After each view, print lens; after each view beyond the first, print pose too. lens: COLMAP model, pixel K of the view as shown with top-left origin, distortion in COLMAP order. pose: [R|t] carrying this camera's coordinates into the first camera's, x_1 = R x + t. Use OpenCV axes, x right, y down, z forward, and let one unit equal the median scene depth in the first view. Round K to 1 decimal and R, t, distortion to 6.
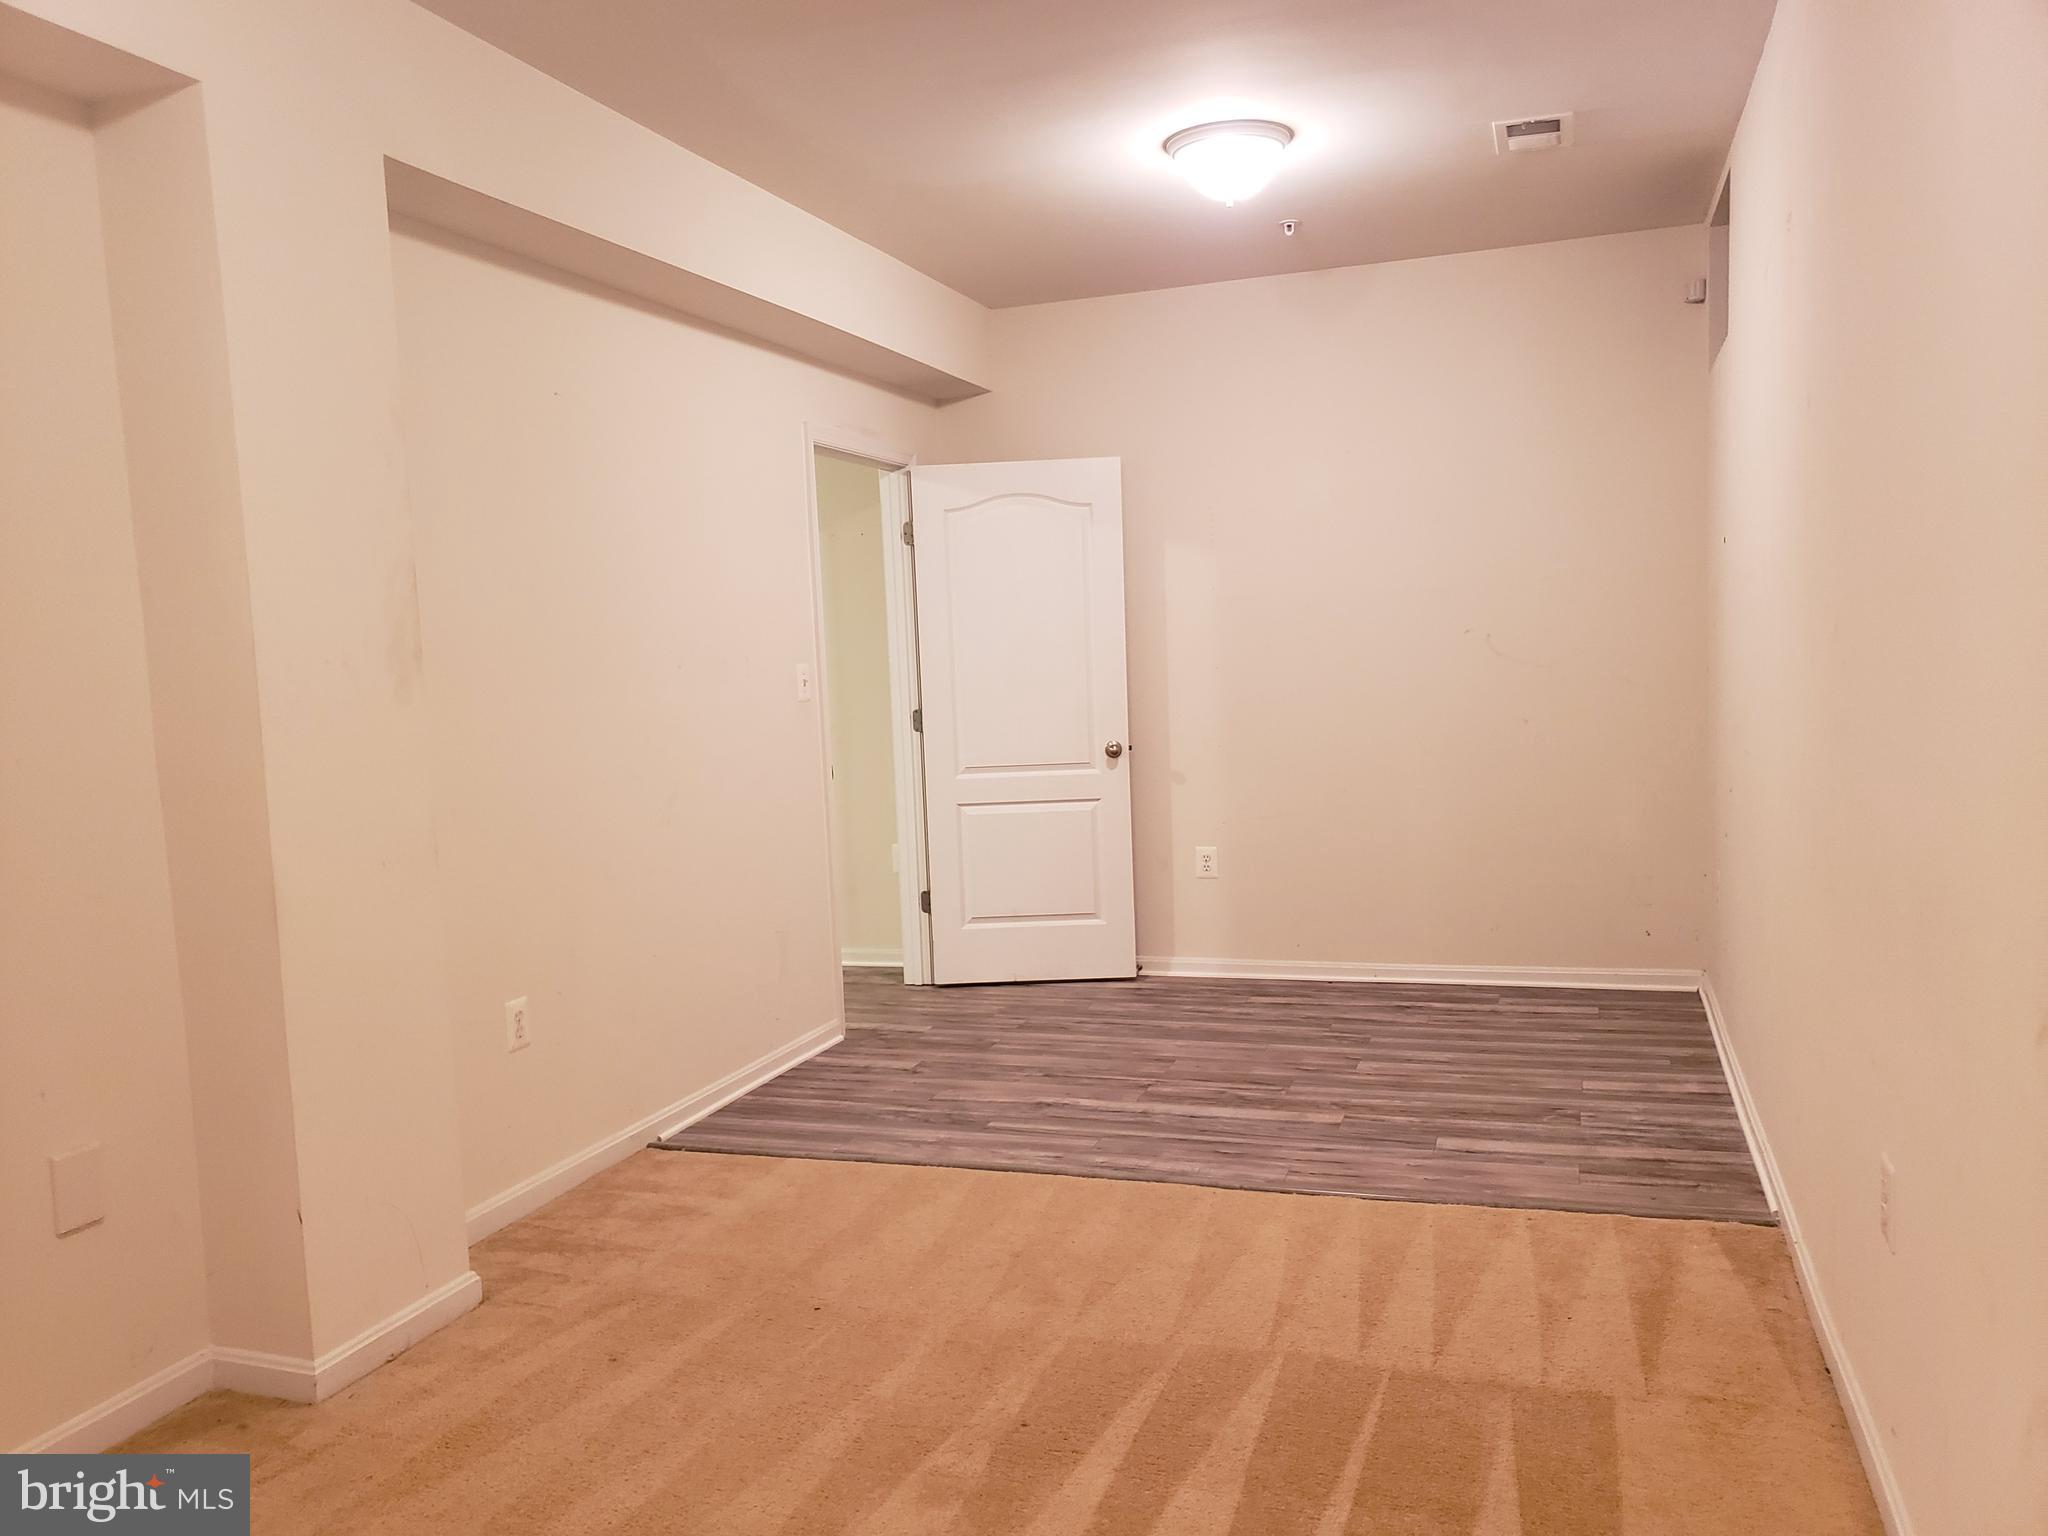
lens RADIAL K [[1581.7, 0, 1024.0], [0, 1581.7, 768.0], [0, 0, 1]] dist [0.117142, 0.002485]
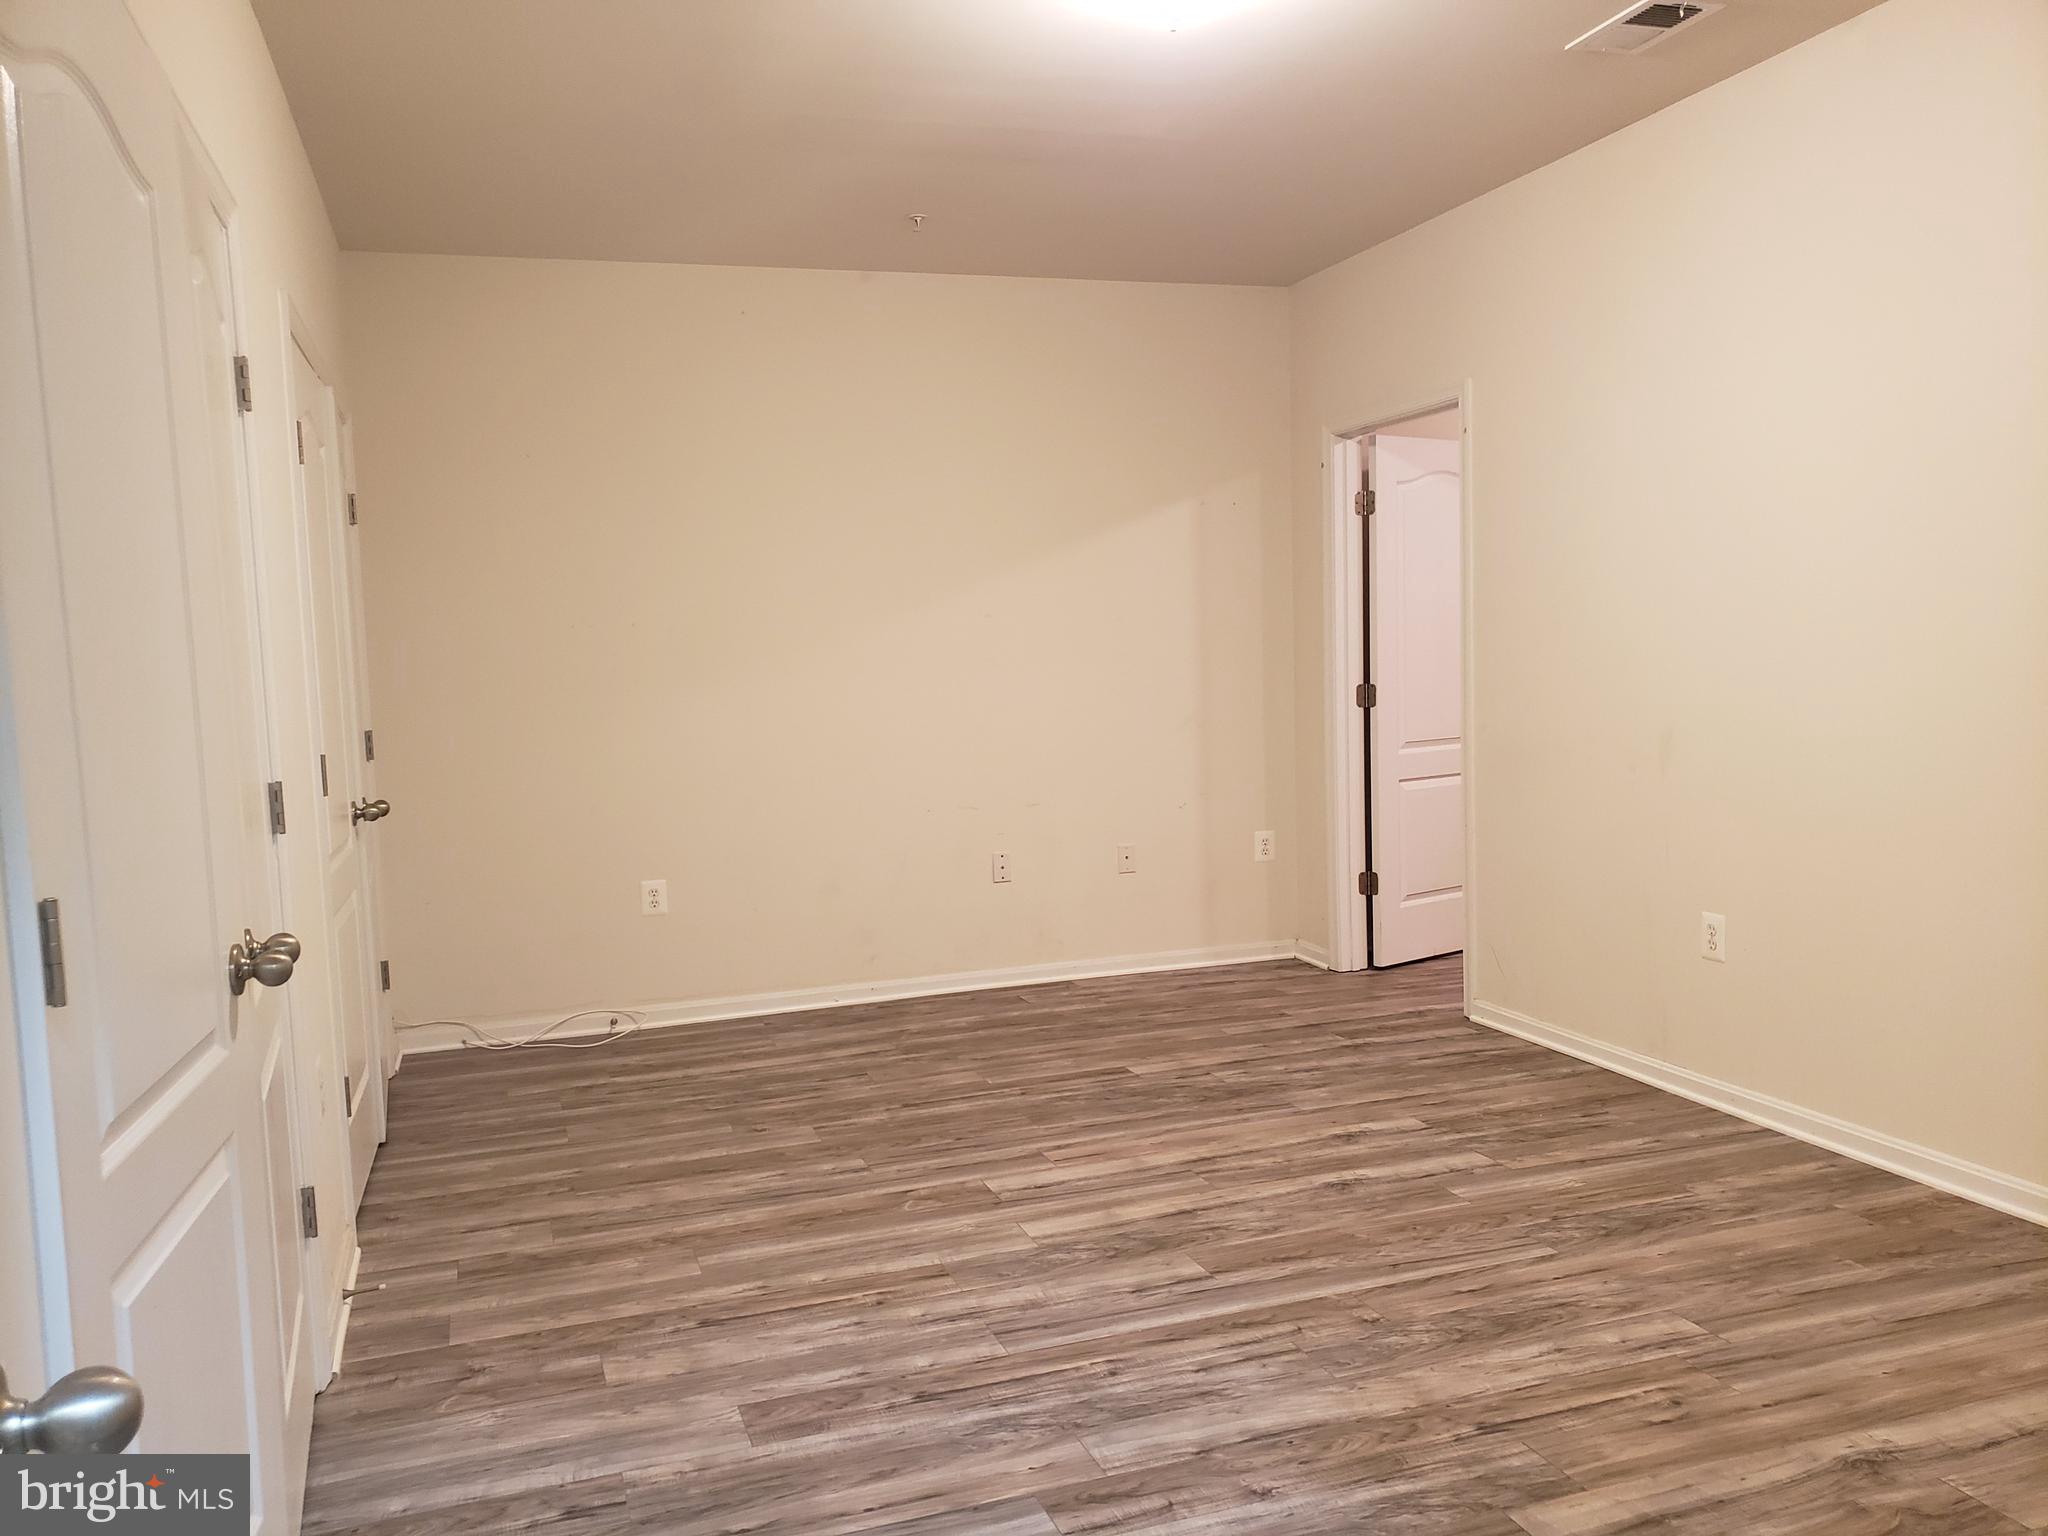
lens RADIAL K [[1581.7, 0, 1024.0], [0, 1581.7, 768.0], [0, 0, 1]] dist [0.117142, 0.002485]
pose [[0.794831, -0.032365, 0.605967, -0.806529], [0.051824, 0.998549, -0.014643, 0.016550], [-0.604614, 0.043043, 0.795355, 0.345203]]
